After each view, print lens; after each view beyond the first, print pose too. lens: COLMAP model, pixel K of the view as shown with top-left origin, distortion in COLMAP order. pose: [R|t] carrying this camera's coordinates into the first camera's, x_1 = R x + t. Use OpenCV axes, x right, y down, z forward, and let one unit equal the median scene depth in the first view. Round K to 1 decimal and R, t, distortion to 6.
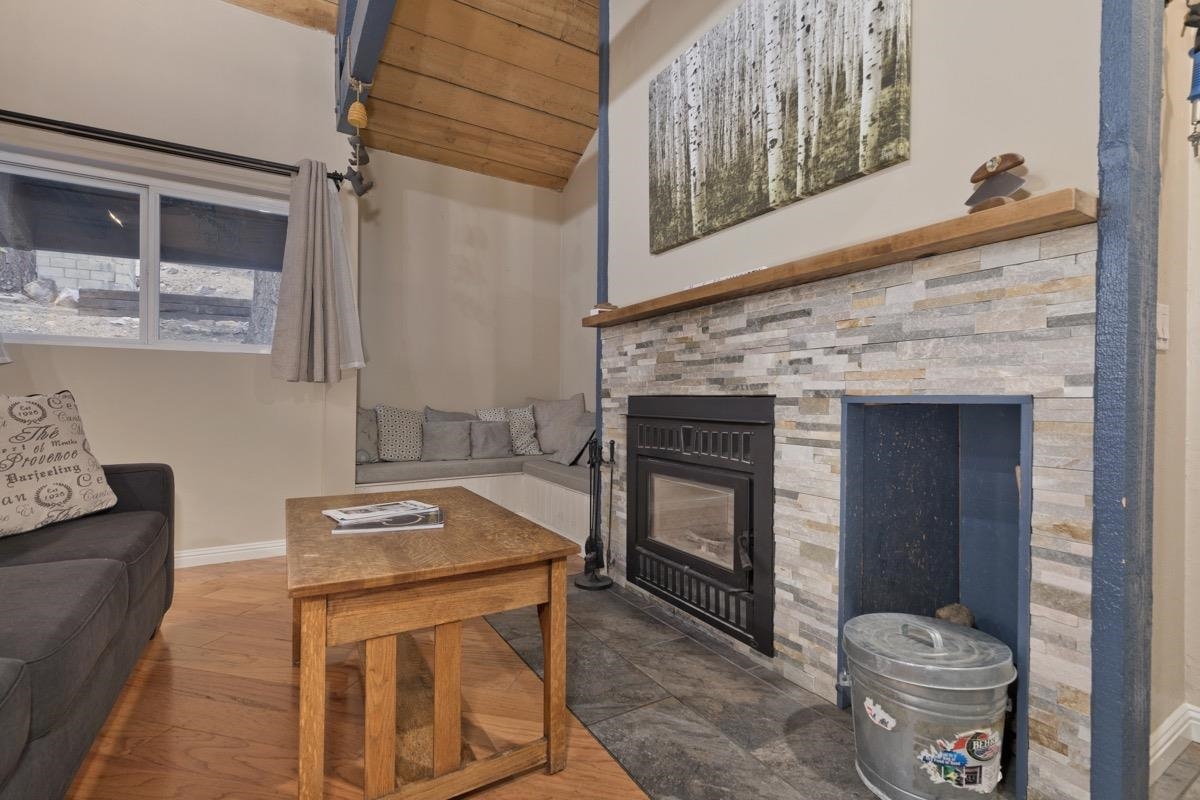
lens RADIAL K [[537.0, 0, 599.7], [0, 537.0, 413.2], [0, 0, 1]] dist [0.006401, -0.000354]
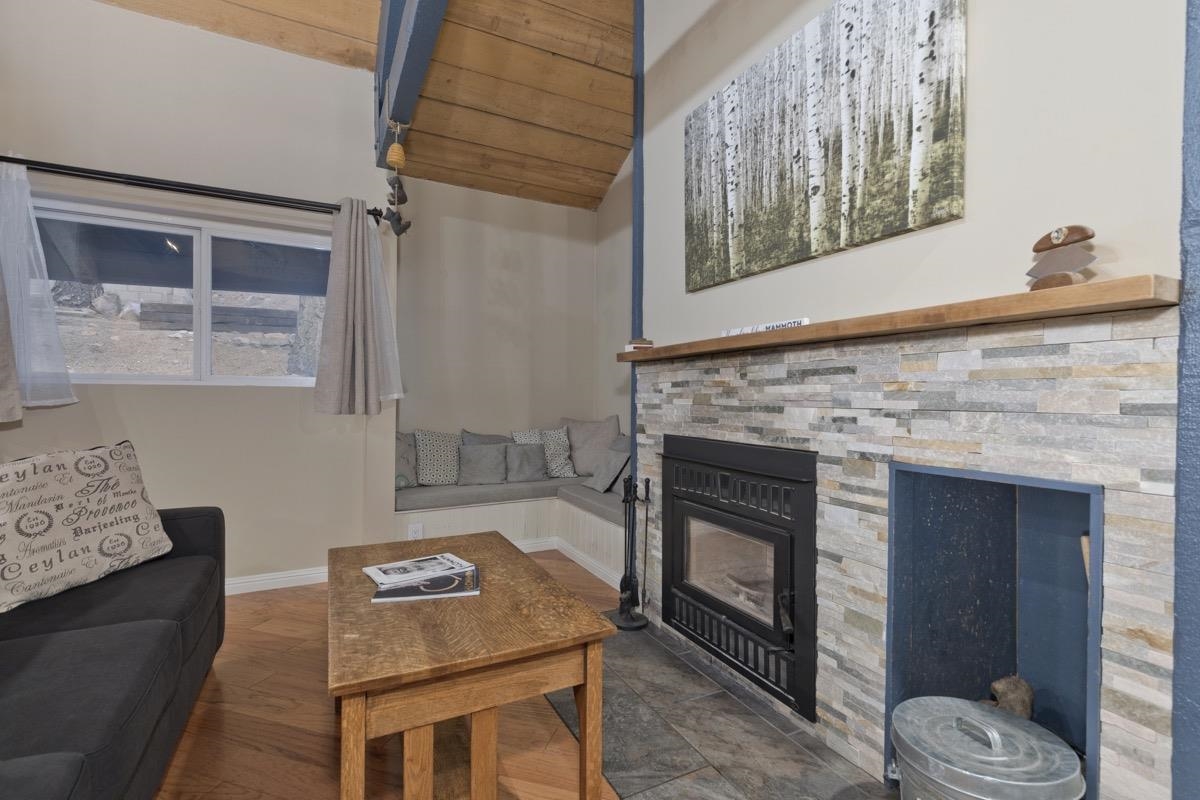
lens RADIAL K [[537.0, 0, 599.6], [0, 537.0, 412.0], [0, 0, 1]] dist [0.006401, -0.000354]
pose [[0.998002, -0.000856, -0.063175, -0.002807], [0.001101, 0.999992, 0.003838, -0.112260], [0.063171, -0.003900, 0.997995, 0.012032]]
